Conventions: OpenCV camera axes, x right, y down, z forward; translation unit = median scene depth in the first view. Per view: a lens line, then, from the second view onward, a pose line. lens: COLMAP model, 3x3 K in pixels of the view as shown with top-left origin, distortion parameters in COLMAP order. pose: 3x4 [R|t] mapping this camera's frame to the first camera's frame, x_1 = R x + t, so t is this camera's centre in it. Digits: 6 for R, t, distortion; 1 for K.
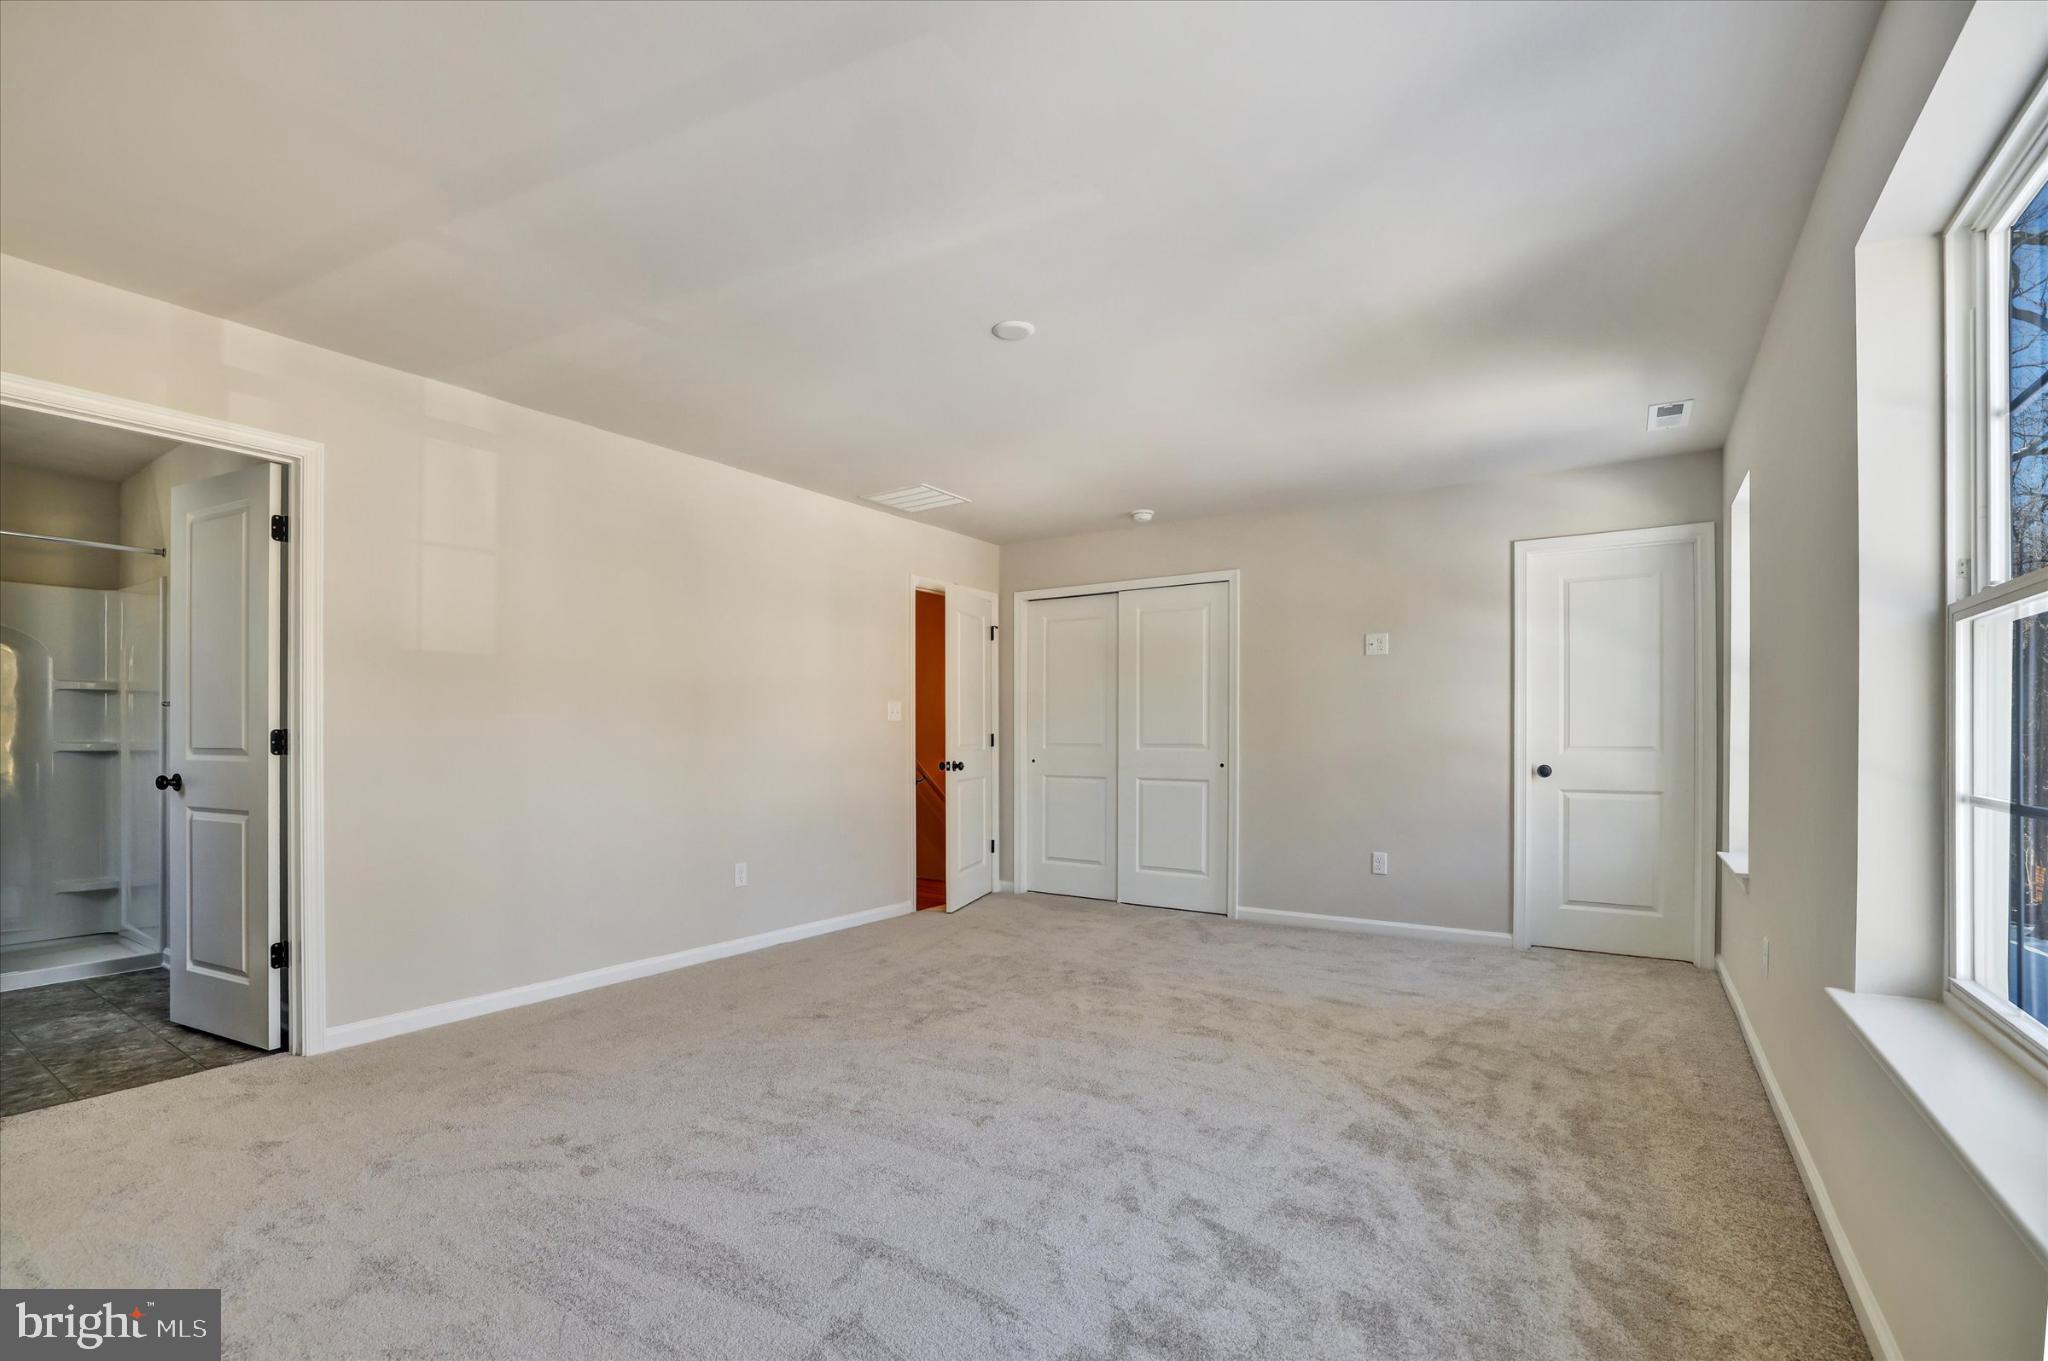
lens RADIAL K [[891.3, 0, 1015.6], [0, 891.3, 717.8], [0, 0, 1]] dist [-0.039942, 0.000158]
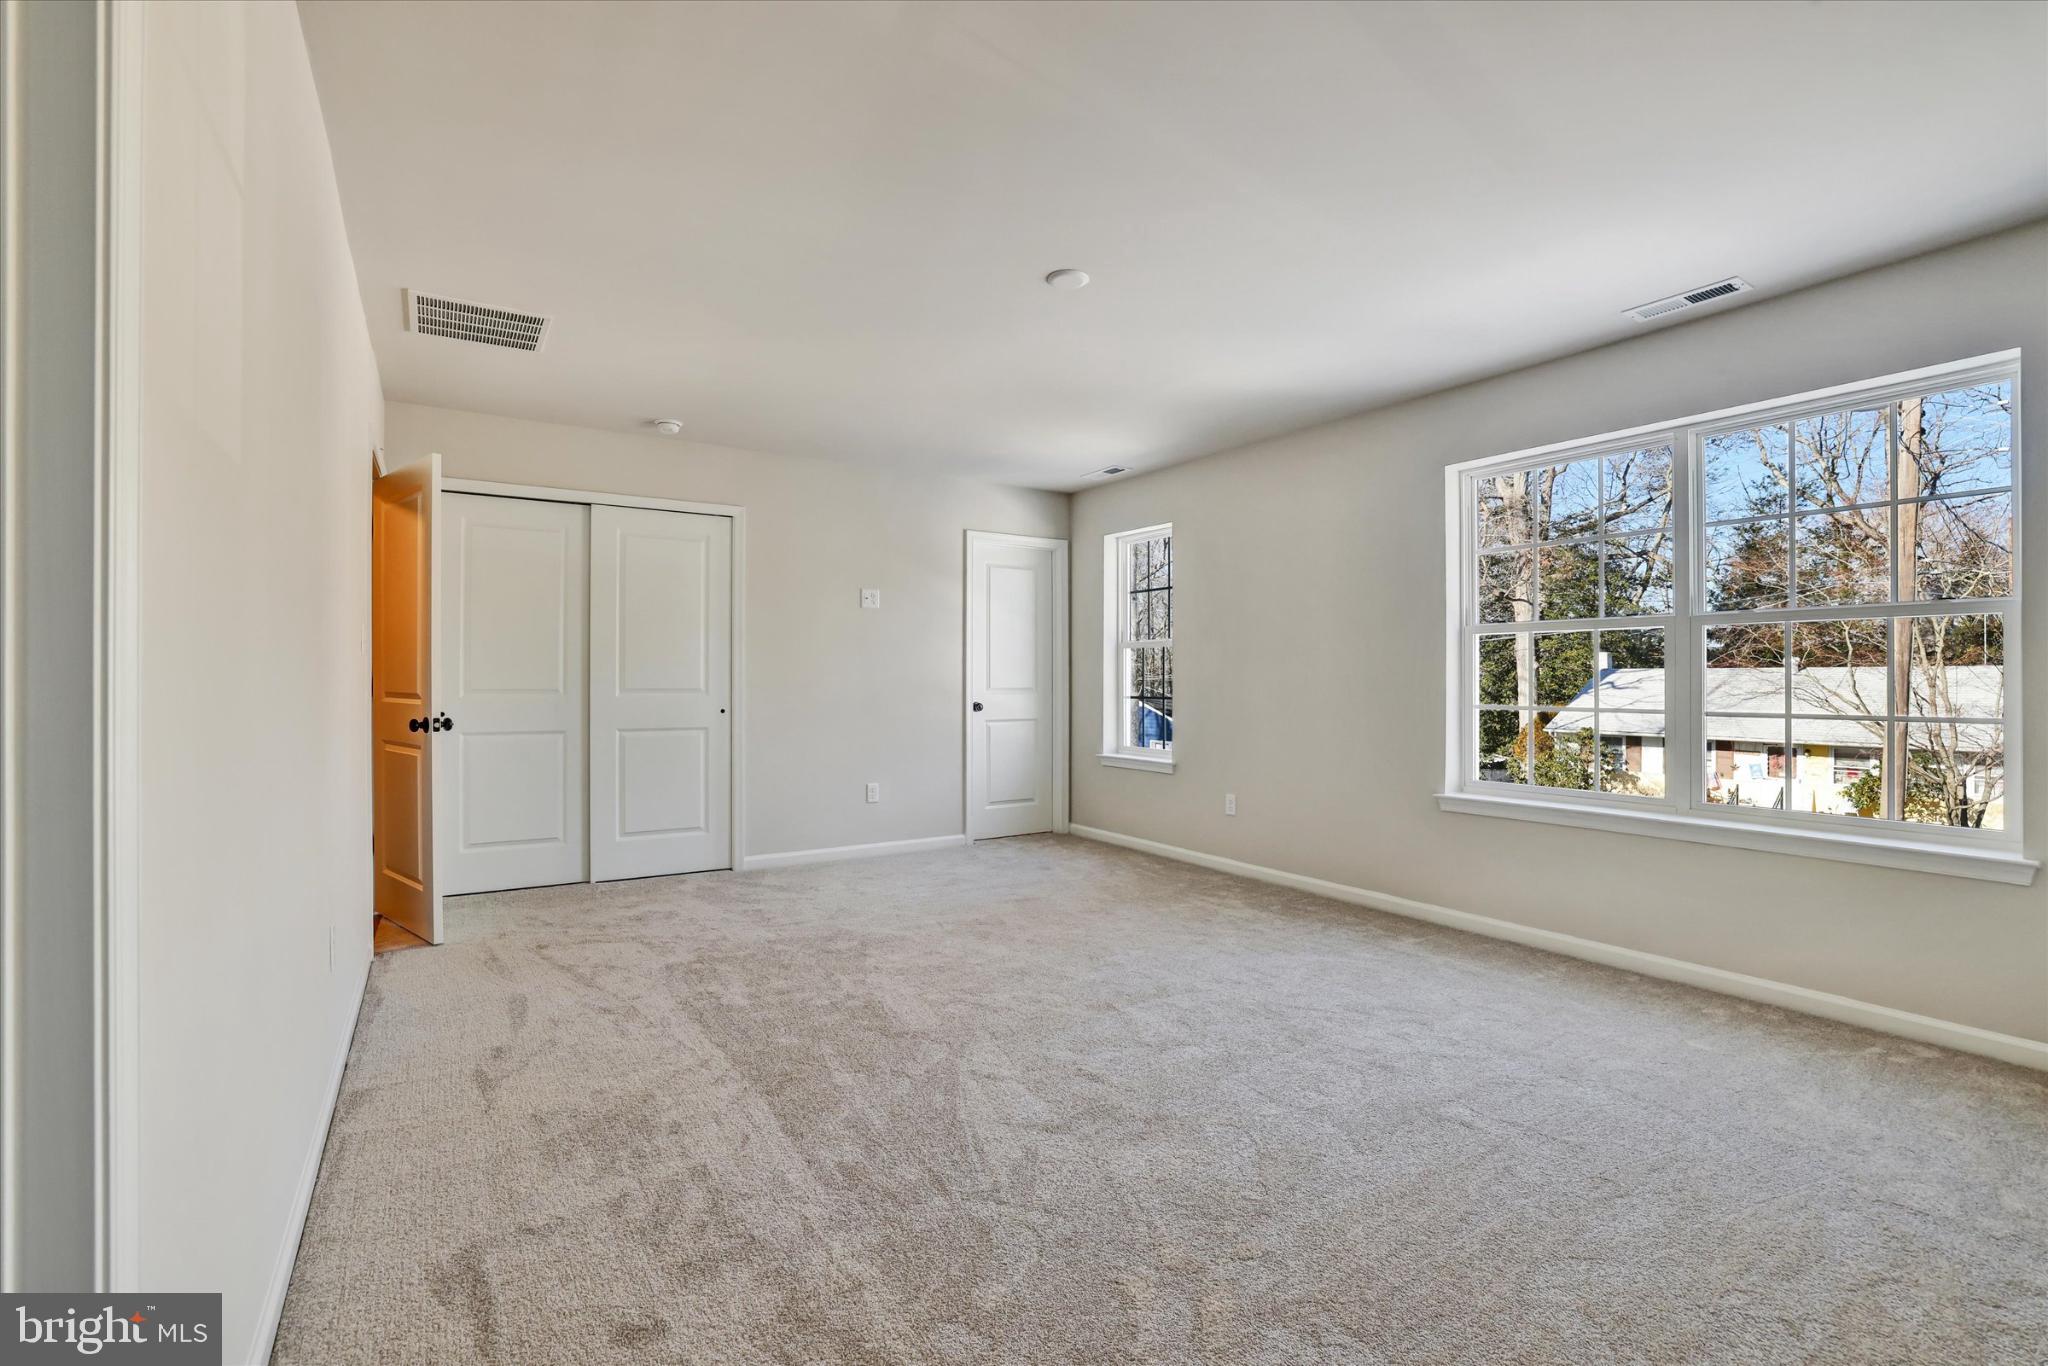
lens RADIAL K [[902.6, 0, 969.8], [0, 902.6, 646.7], [0, 0, 1]] dist [0.000467, 0.000159]
pose [[0.424976, 0.033711, 0.904577, -0.610258], [-0.020417, 0.999409, -0.027653, 0.007806], [-0.904975, -0.006717, 0.425413, 0.413340]]
